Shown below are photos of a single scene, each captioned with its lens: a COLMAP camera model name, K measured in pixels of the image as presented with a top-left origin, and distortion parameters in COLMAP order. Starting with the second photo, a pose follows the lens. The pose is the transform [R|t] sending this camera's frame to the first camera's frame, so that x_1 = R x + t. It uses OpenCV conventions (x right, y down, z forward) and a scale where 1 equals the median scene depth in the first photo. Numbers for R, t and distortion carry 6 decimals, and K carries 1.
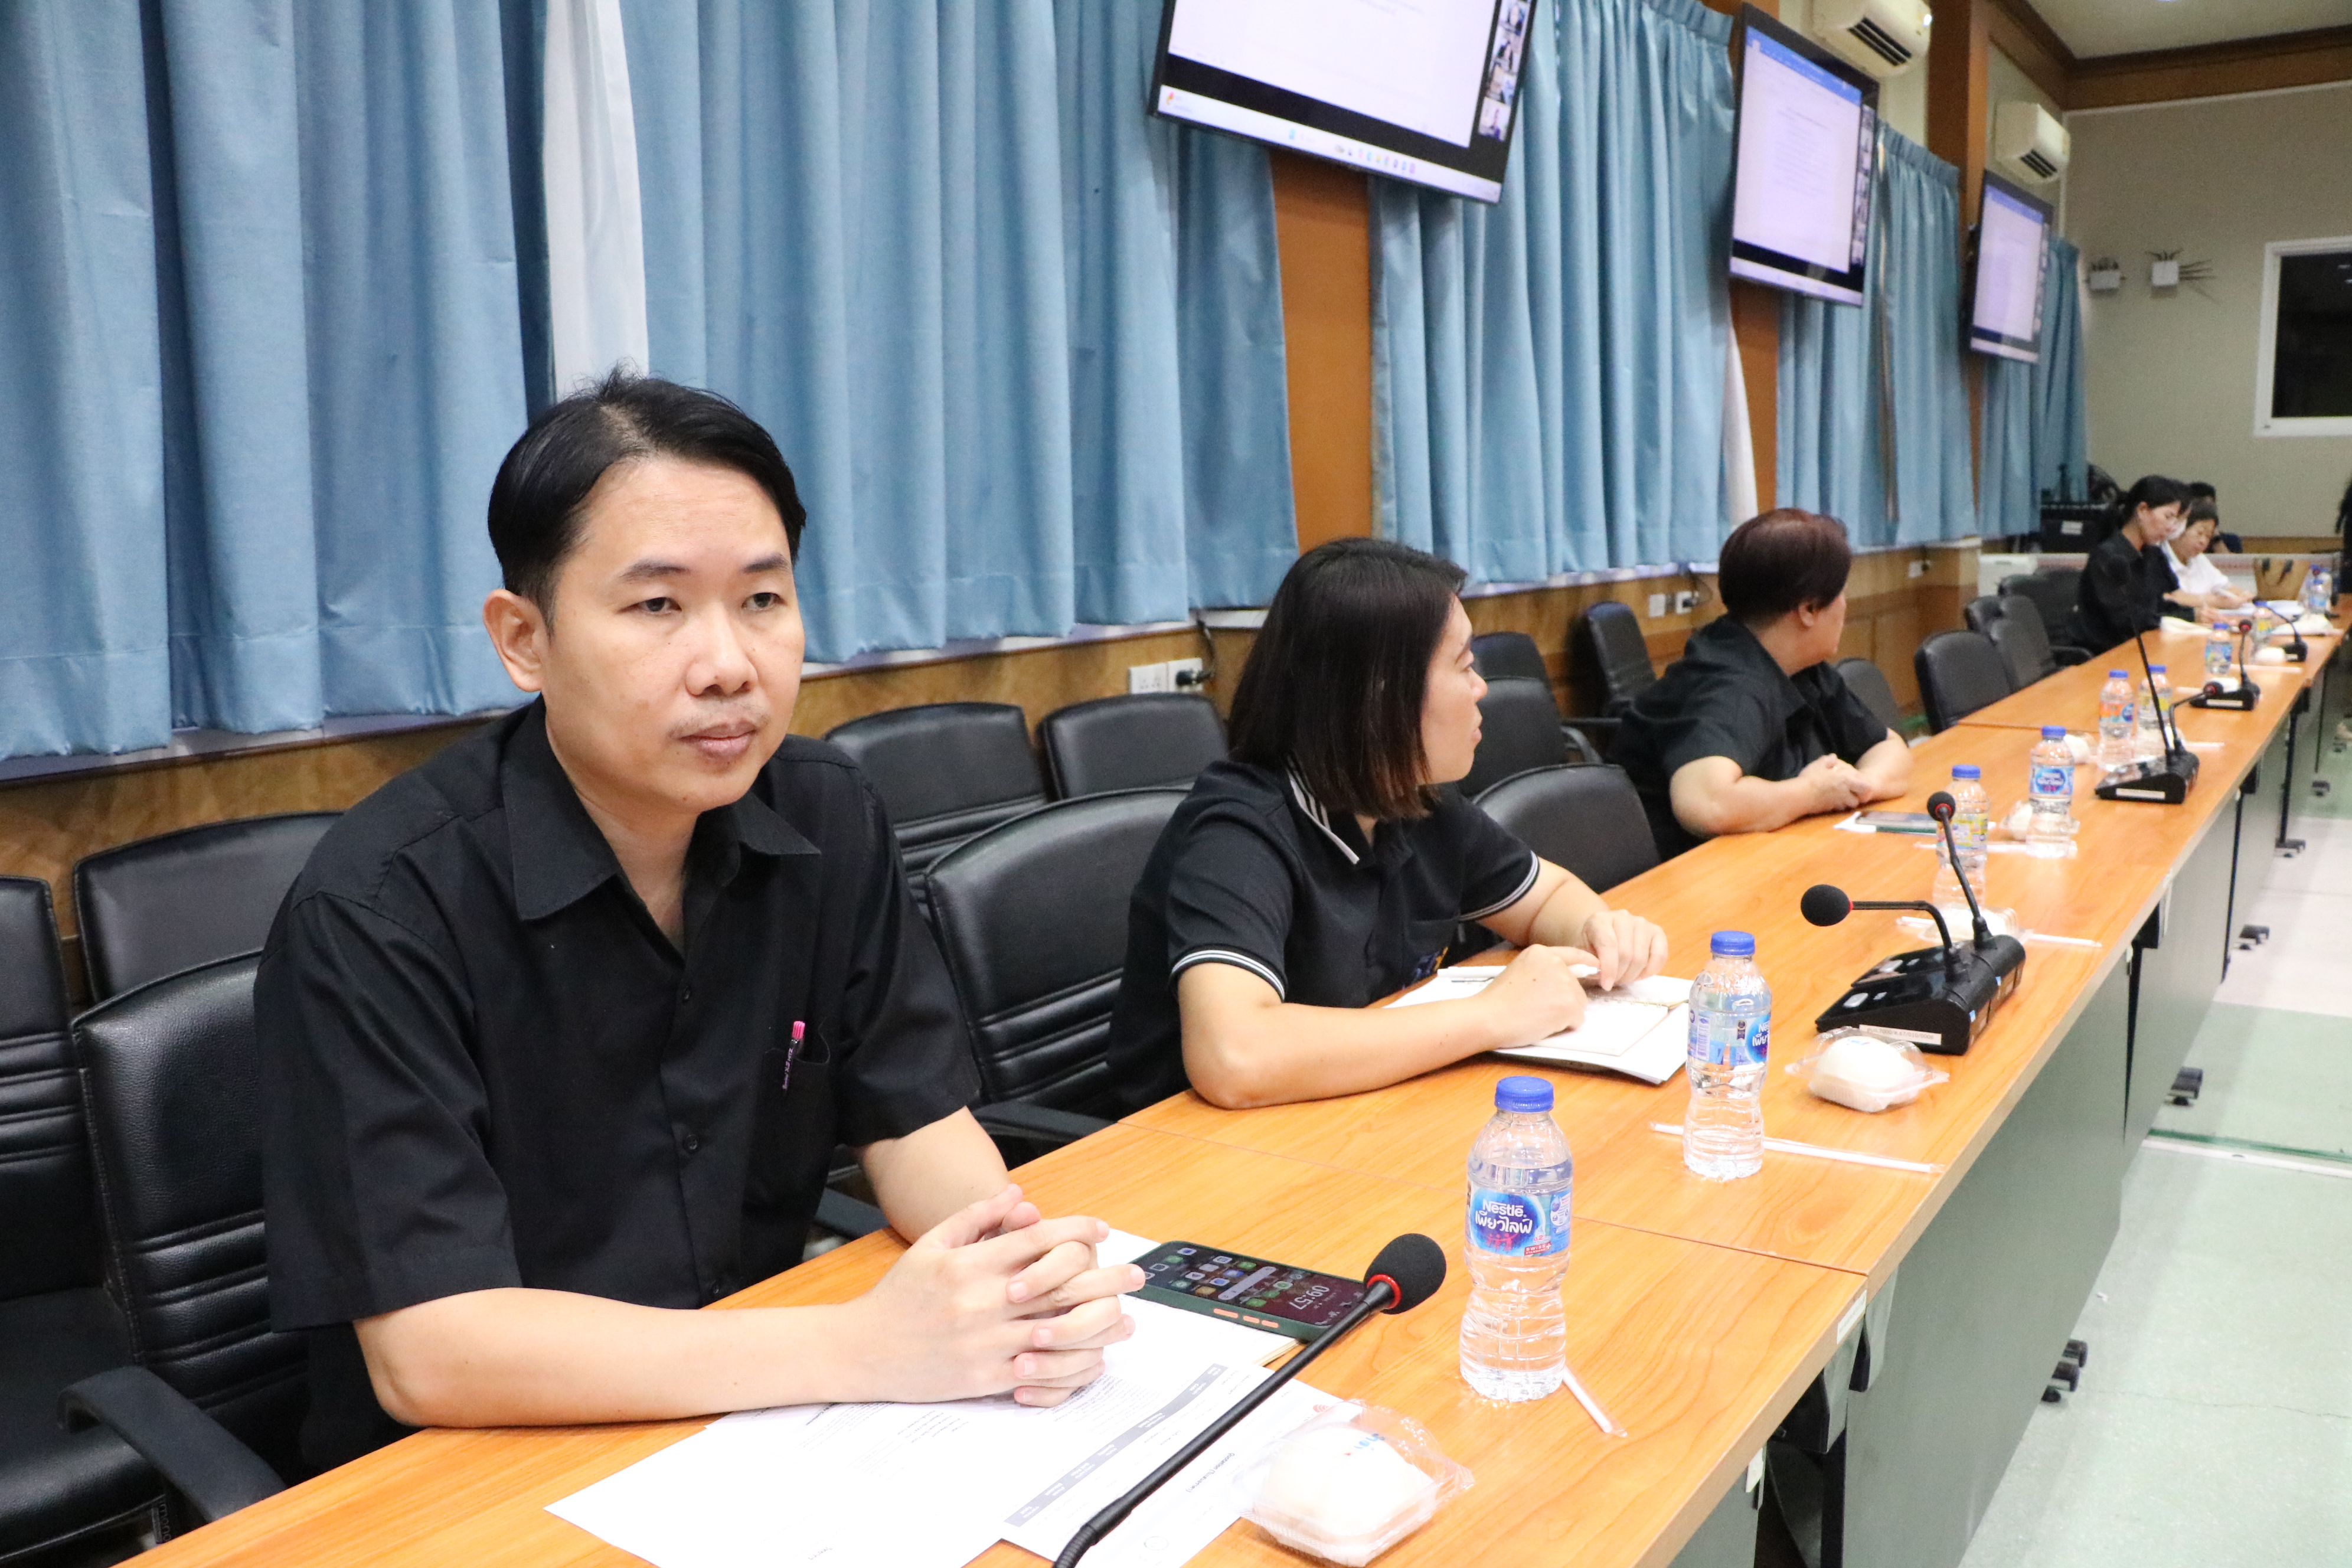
lens RADIAL K [[1939.4, 0, 1176.0], [0, 1939.4, 784.0], [0, 0, 1]] dist [-0.190453, 0.178567]
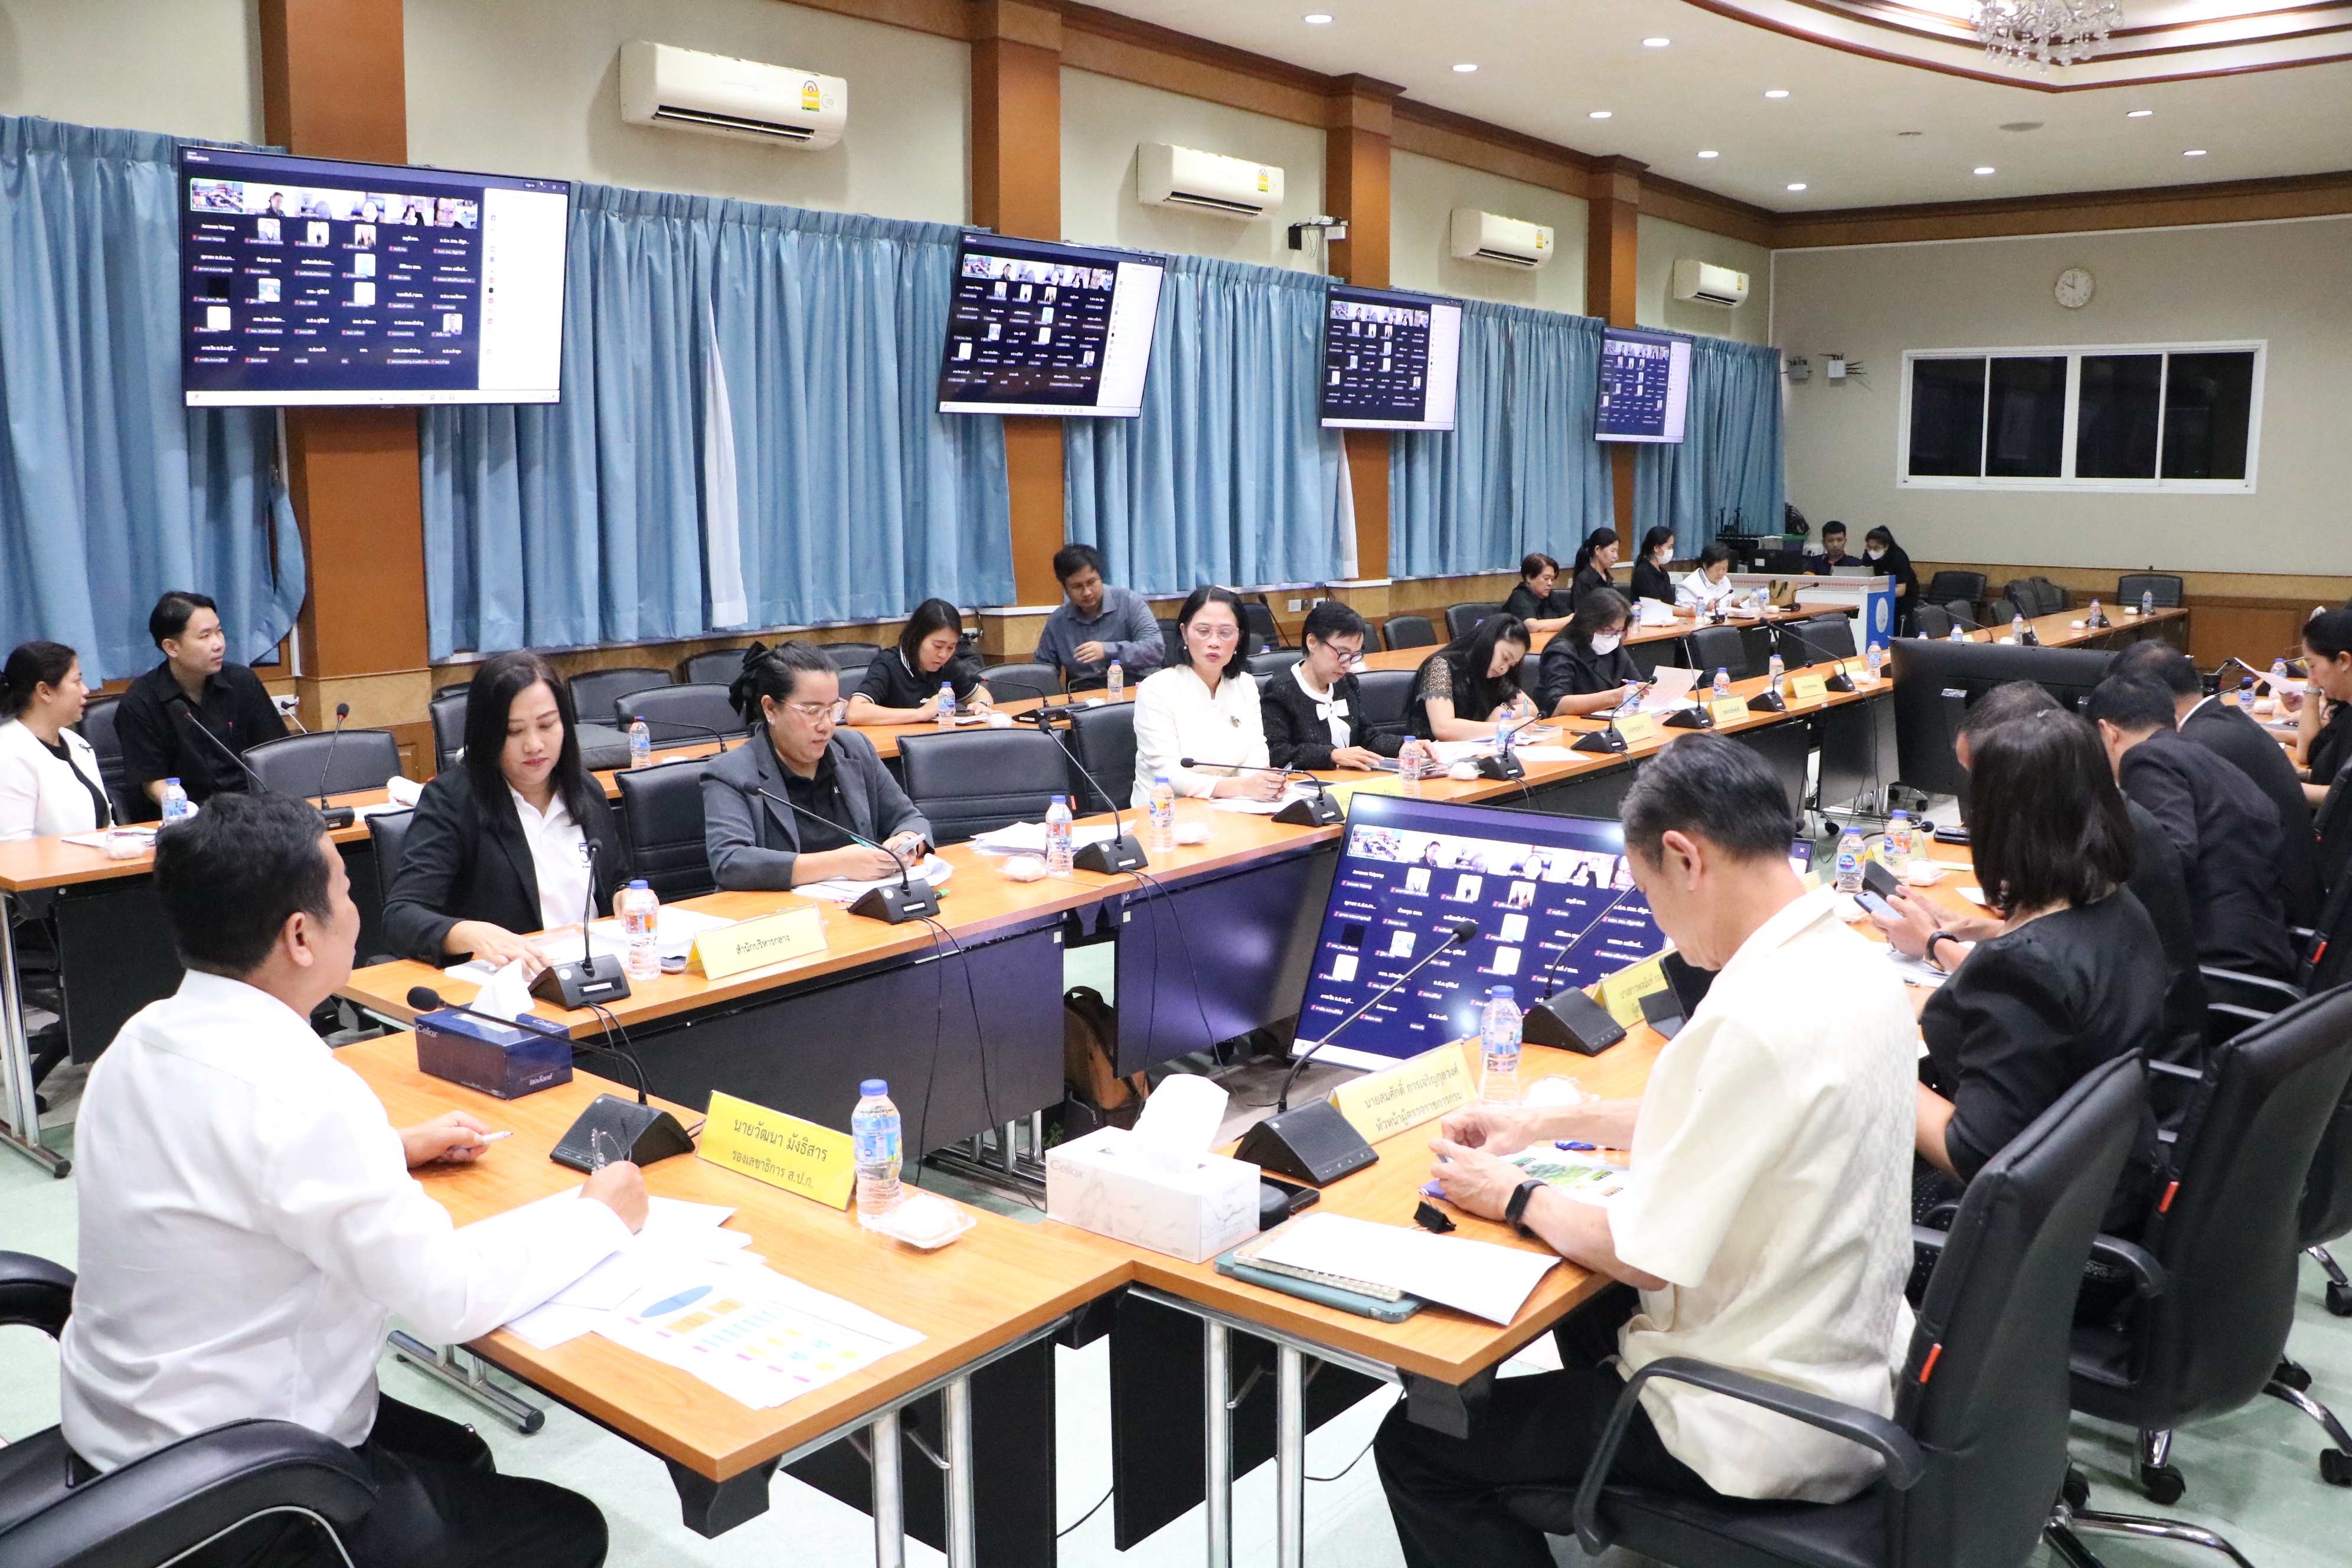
lens RADIAL K [[1939.4, 0, 1176.0], [0, 1939.4, 784.0], [0, 0, 1]] dist [-0.190453, 0.178567]
pose [[0.997429, 0.021853, -0.068252, 0.482871], [-0.021276, 0.999732, 0.009173, 0.112969], [0.068435, -0.007697, 0.997626, -1.522050]]
